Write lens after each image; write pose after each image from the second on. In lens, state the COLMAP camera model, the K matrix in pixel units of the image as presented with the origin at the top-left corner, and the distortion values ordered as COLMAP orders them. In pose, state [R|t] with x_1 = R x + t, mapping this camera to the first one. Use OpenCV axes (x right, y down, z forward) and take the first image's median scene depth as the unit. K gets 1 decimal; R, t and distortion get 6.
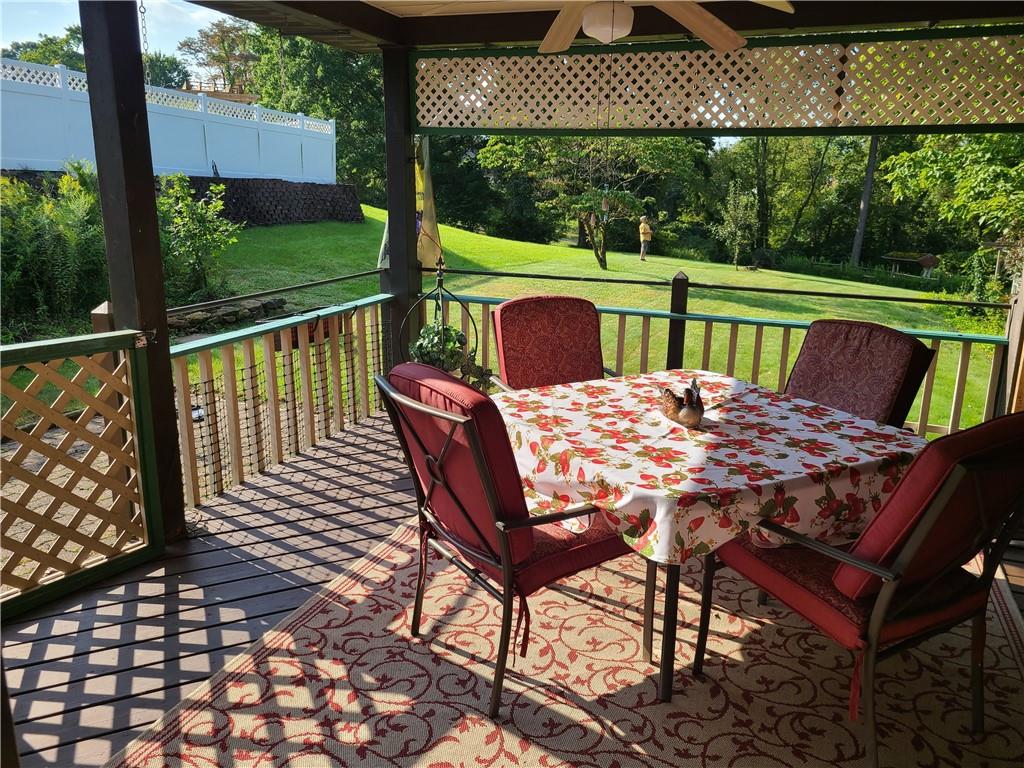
lens RADIAL K [[799.6, 0, 512.0], [0, 799.6, 384.0], [0, 0, 1]] dist [0.035403, 0.000303]
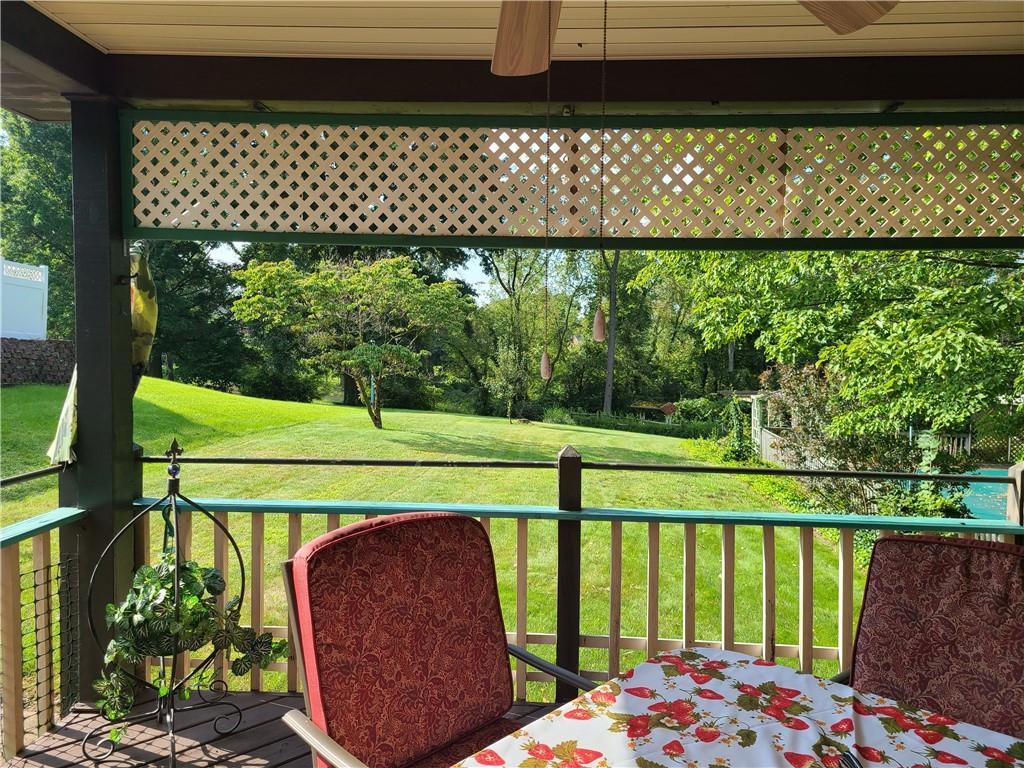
lens RADIAL K [[780.4, 0, 511.5], [0, 780.4, 364.1], [0, 0, 1]] dist [0.035505, -0.001331]
pose [[0.953988, -0.014271, 0.299504, -0.007945], [0.078552, 0.975876, -0.203706, -0.022904], [-0.289372, 0.217860, 0.932095, 0.115269]]
